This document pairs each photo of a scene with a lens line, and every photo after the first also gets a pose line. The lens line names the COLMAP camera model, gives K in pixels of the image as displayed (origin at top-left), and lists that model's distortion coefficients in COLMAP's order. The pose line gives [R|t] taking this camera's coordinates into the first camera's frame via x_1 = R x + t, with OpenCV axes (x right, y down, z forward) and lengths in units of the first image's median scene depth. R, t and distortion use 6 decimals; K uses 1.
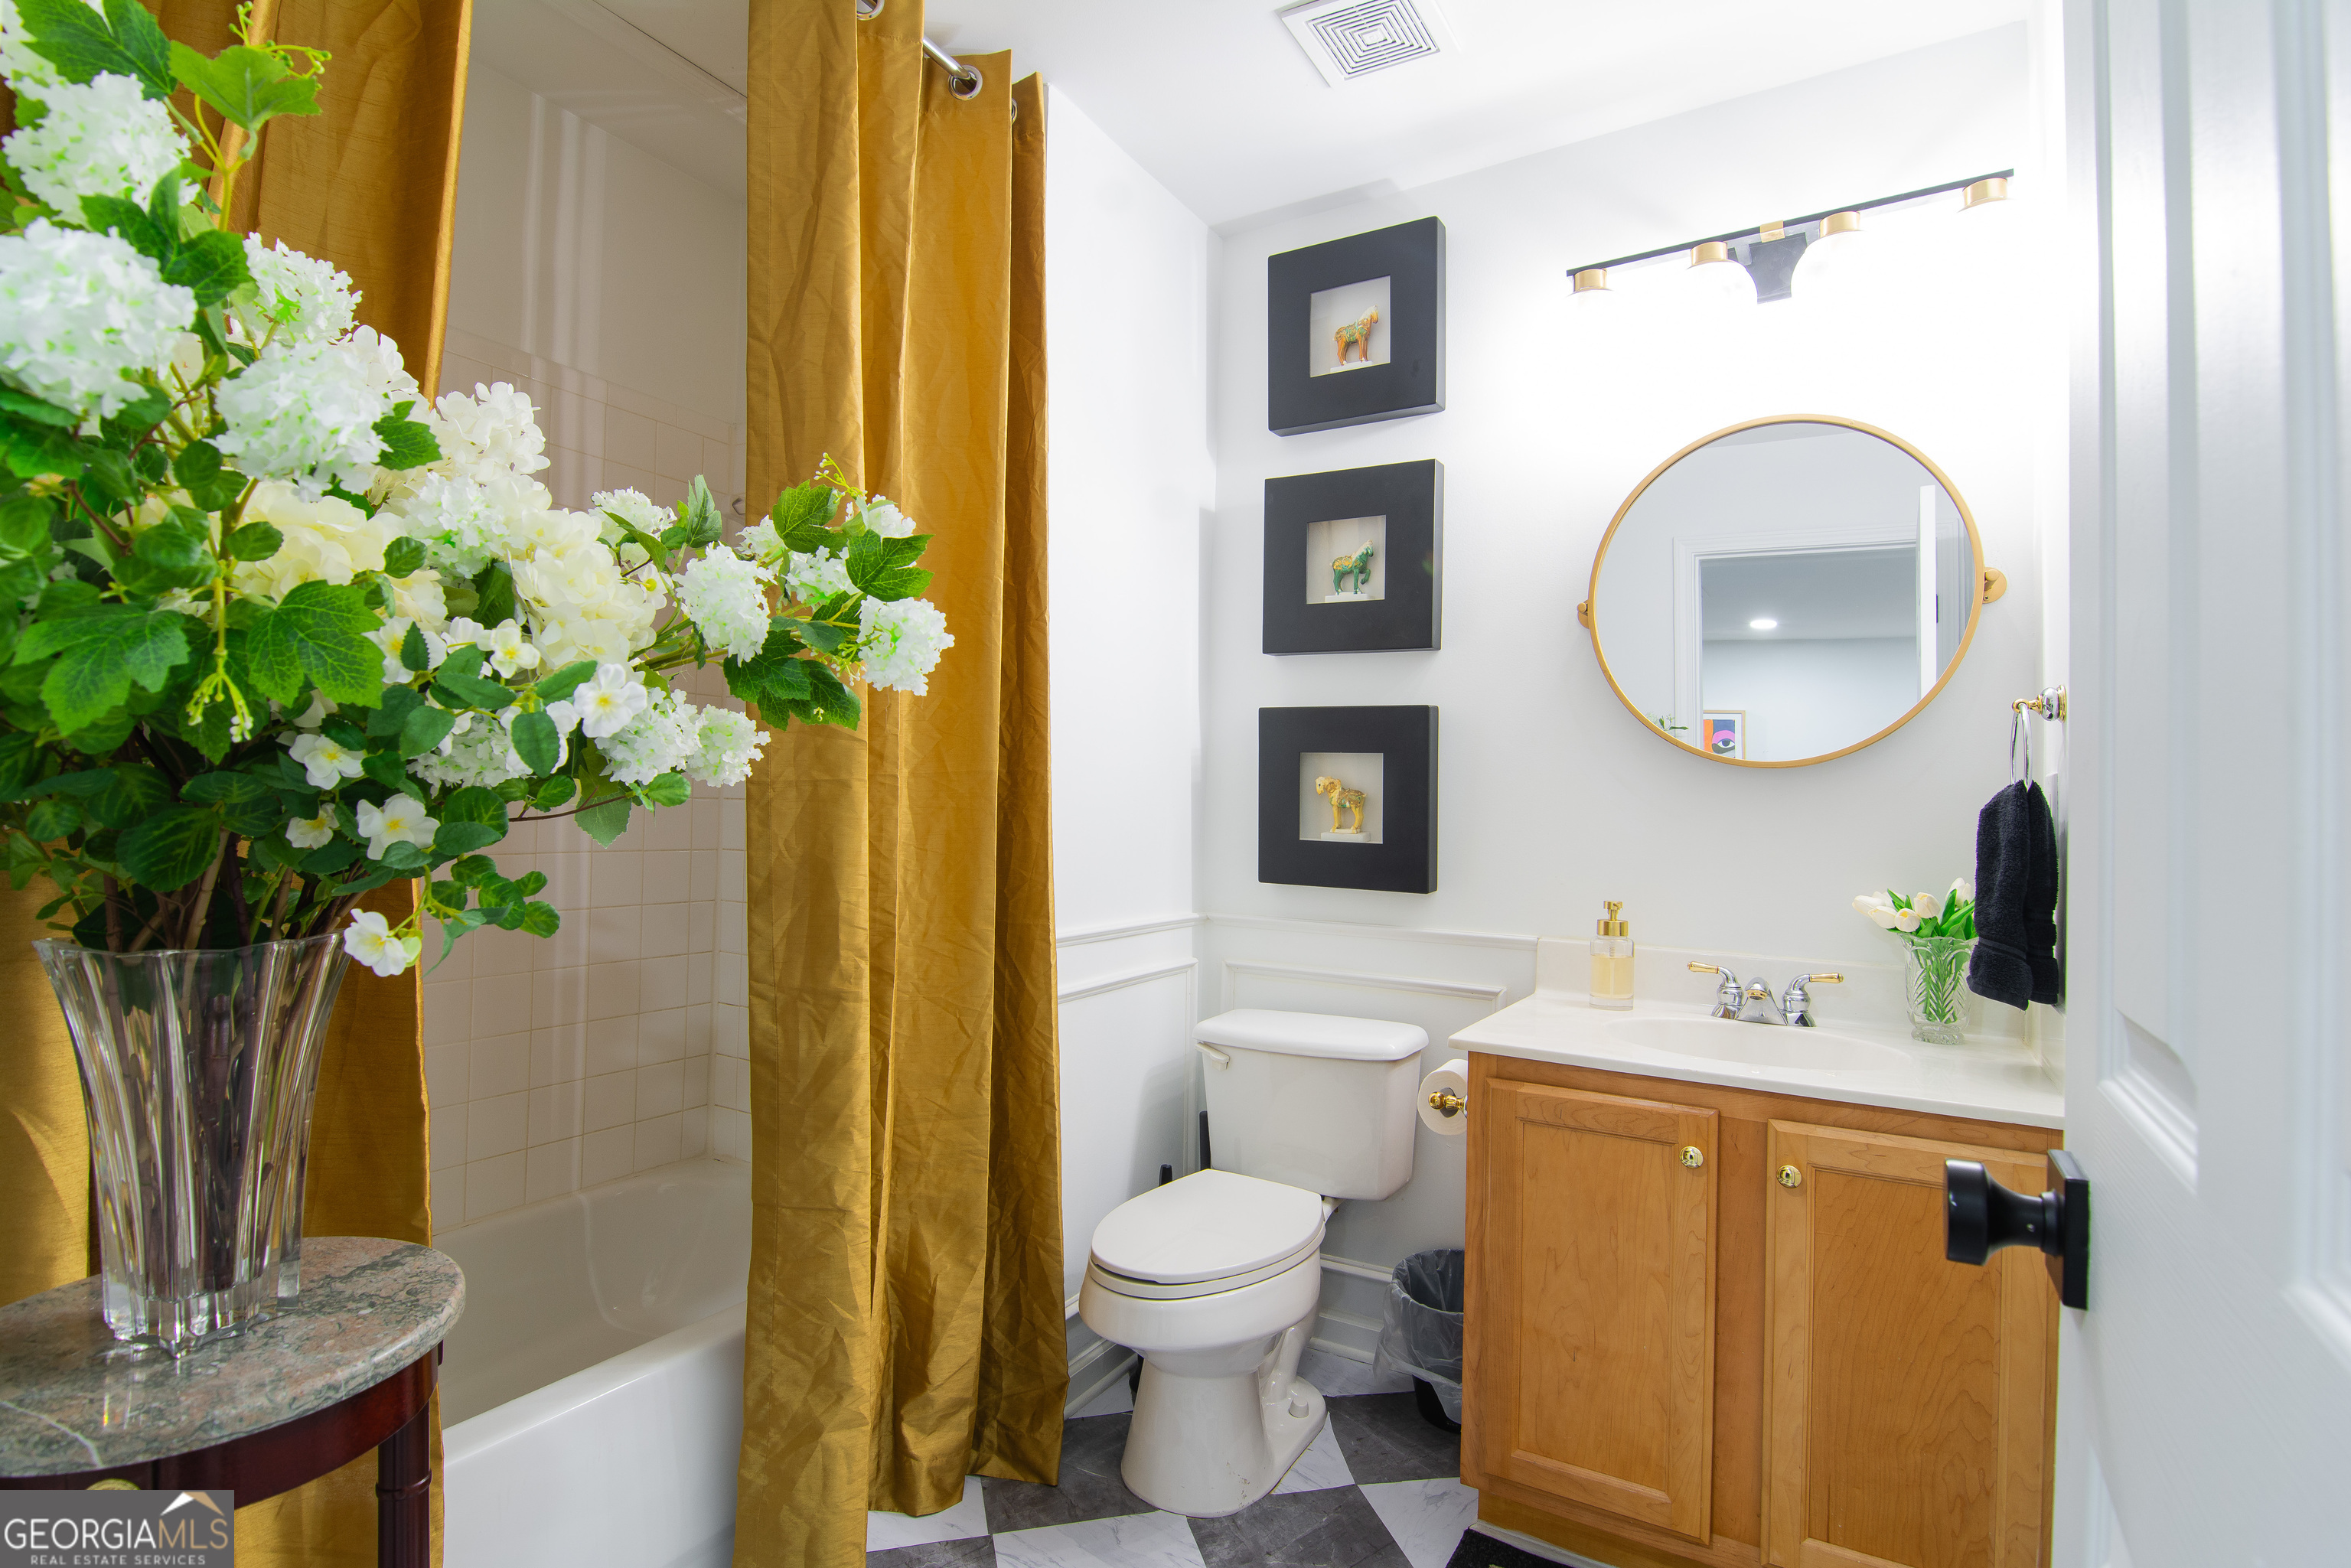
lens RADIAL K [[1147.0, 0, 1175.5], [0, 1147.0, 784.0], [0, 0, 1]] dist [0.000089, 0.000863]
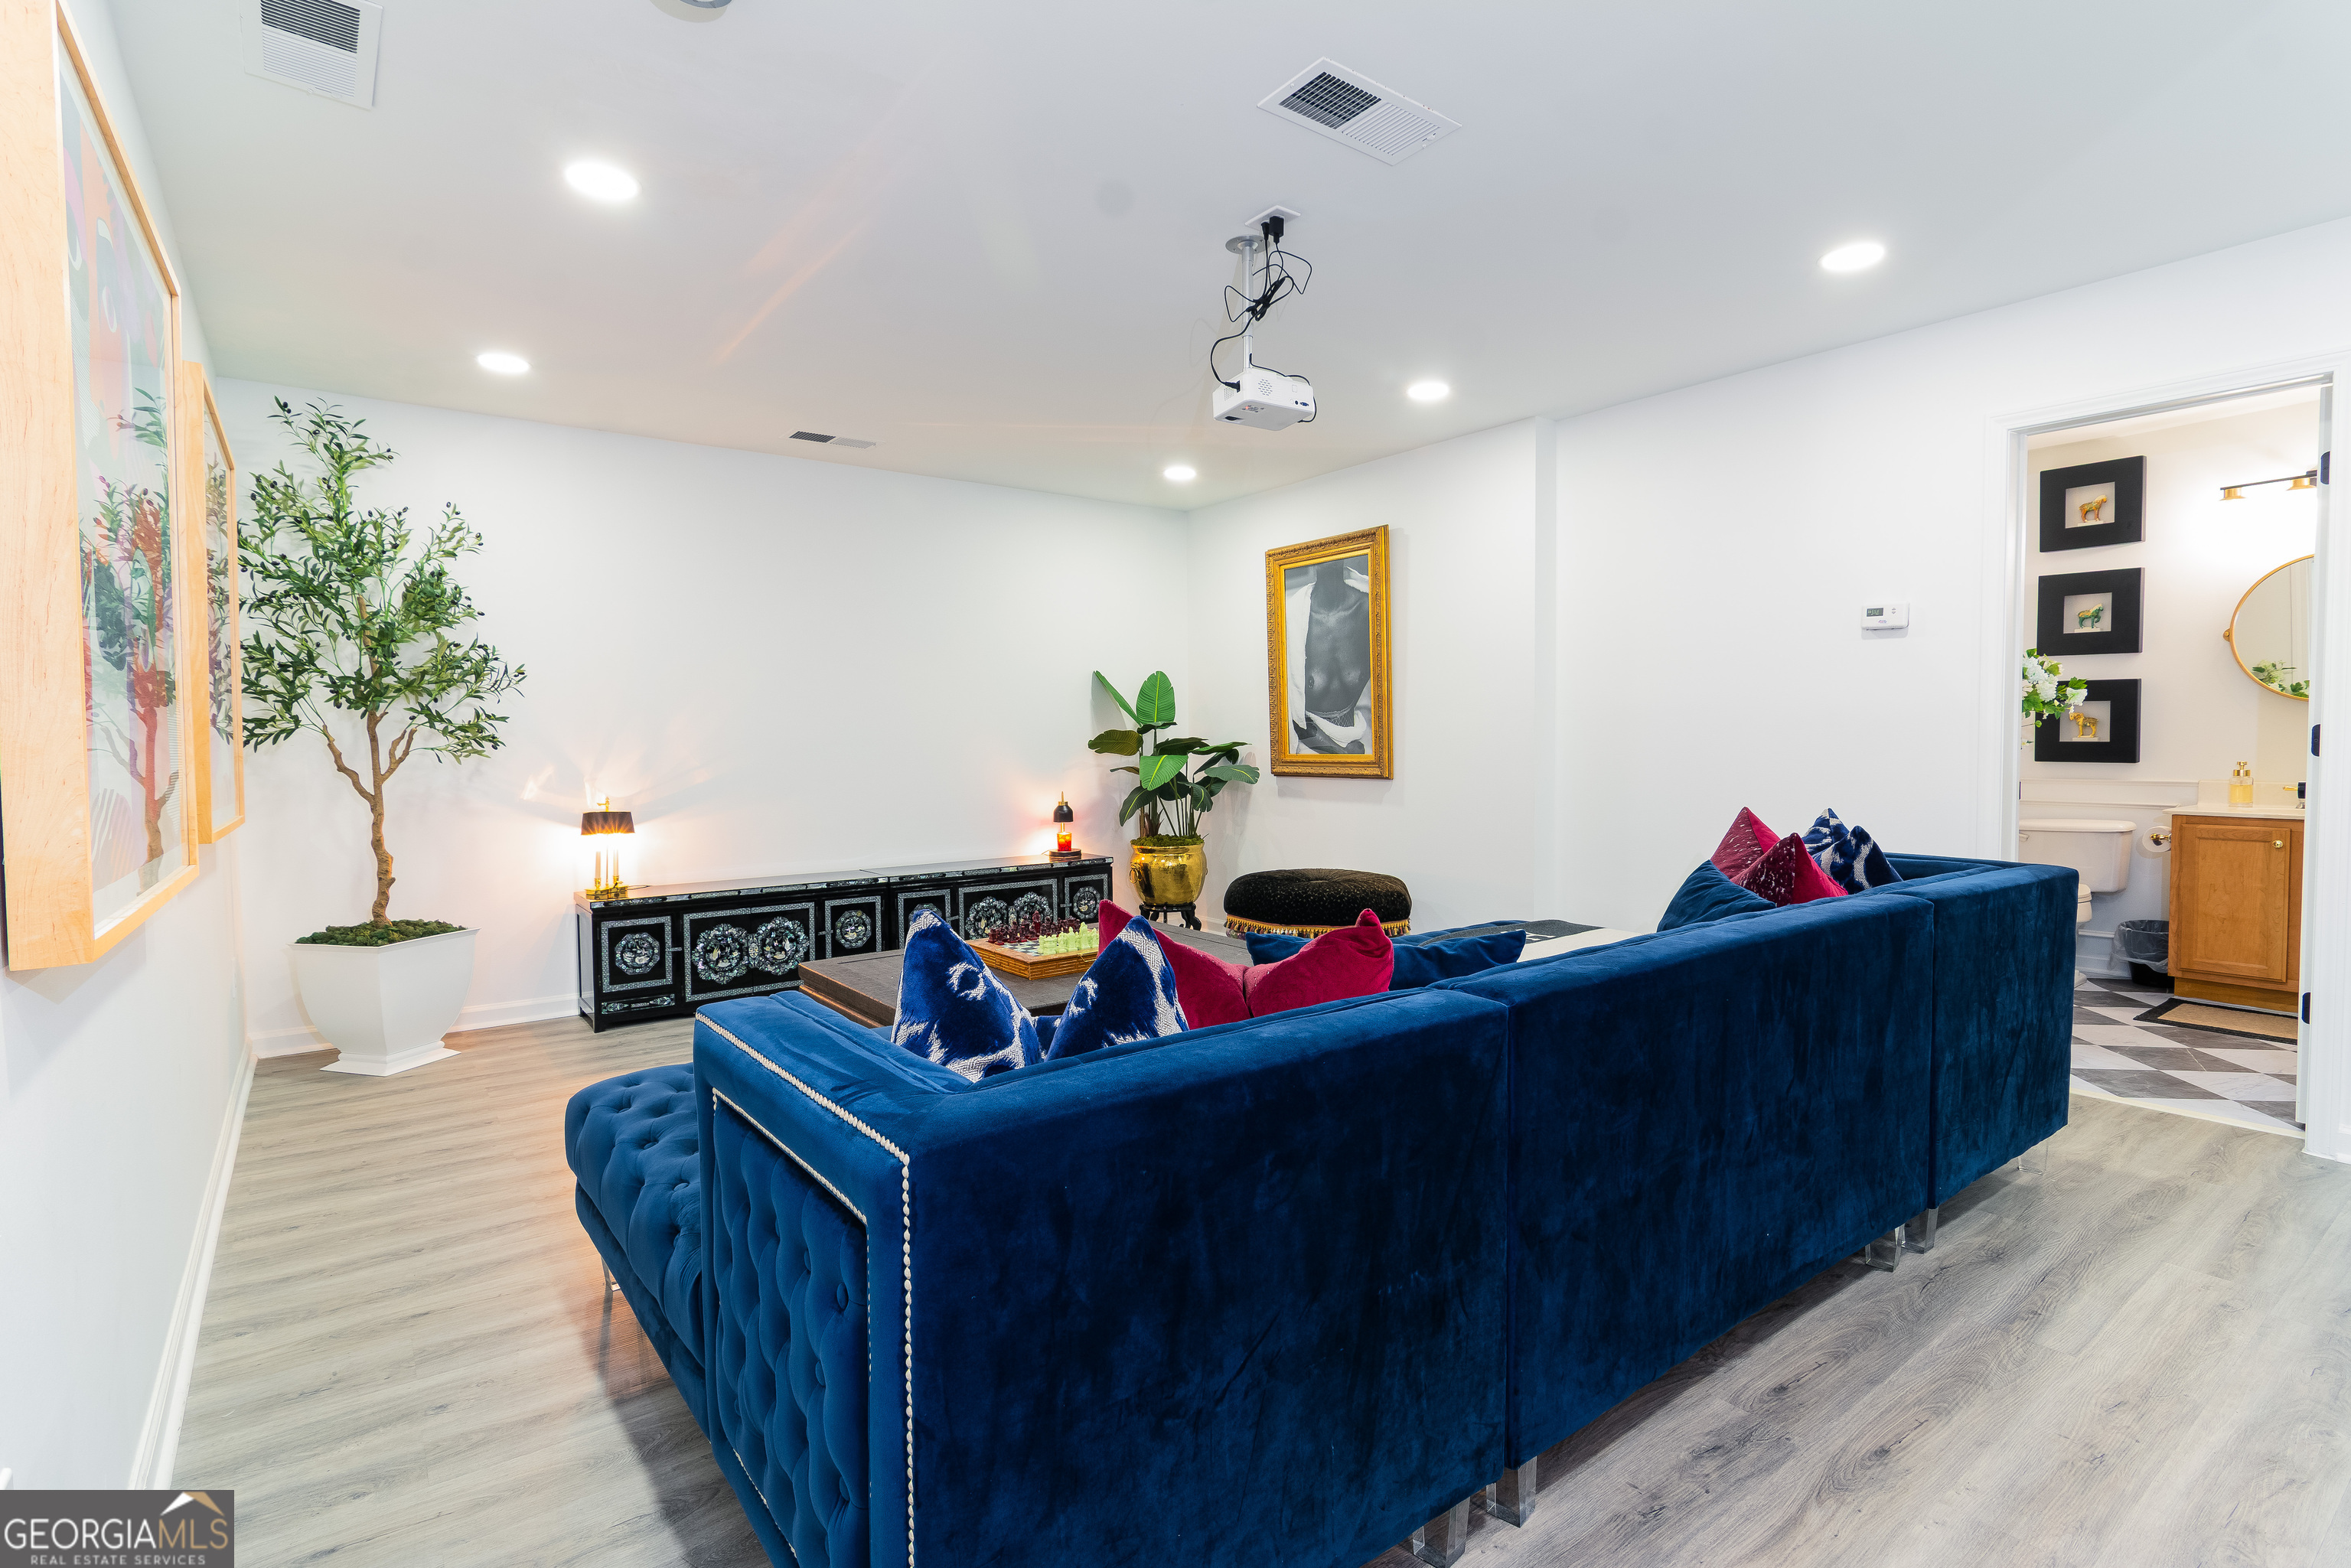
lens RADIAL K [[1147.0, 0, 1175.5], [0, 1147.0, 784.0], [0, 0, 1]] dist [0.000089, 0.000863]
pose [[0.927525, -0.013853, -0.373505, -0.663662], [0.030521, 0.998783, 0.038749, -0.006530], [0.372514, -0.047340, 0.926818, -1.726053]]
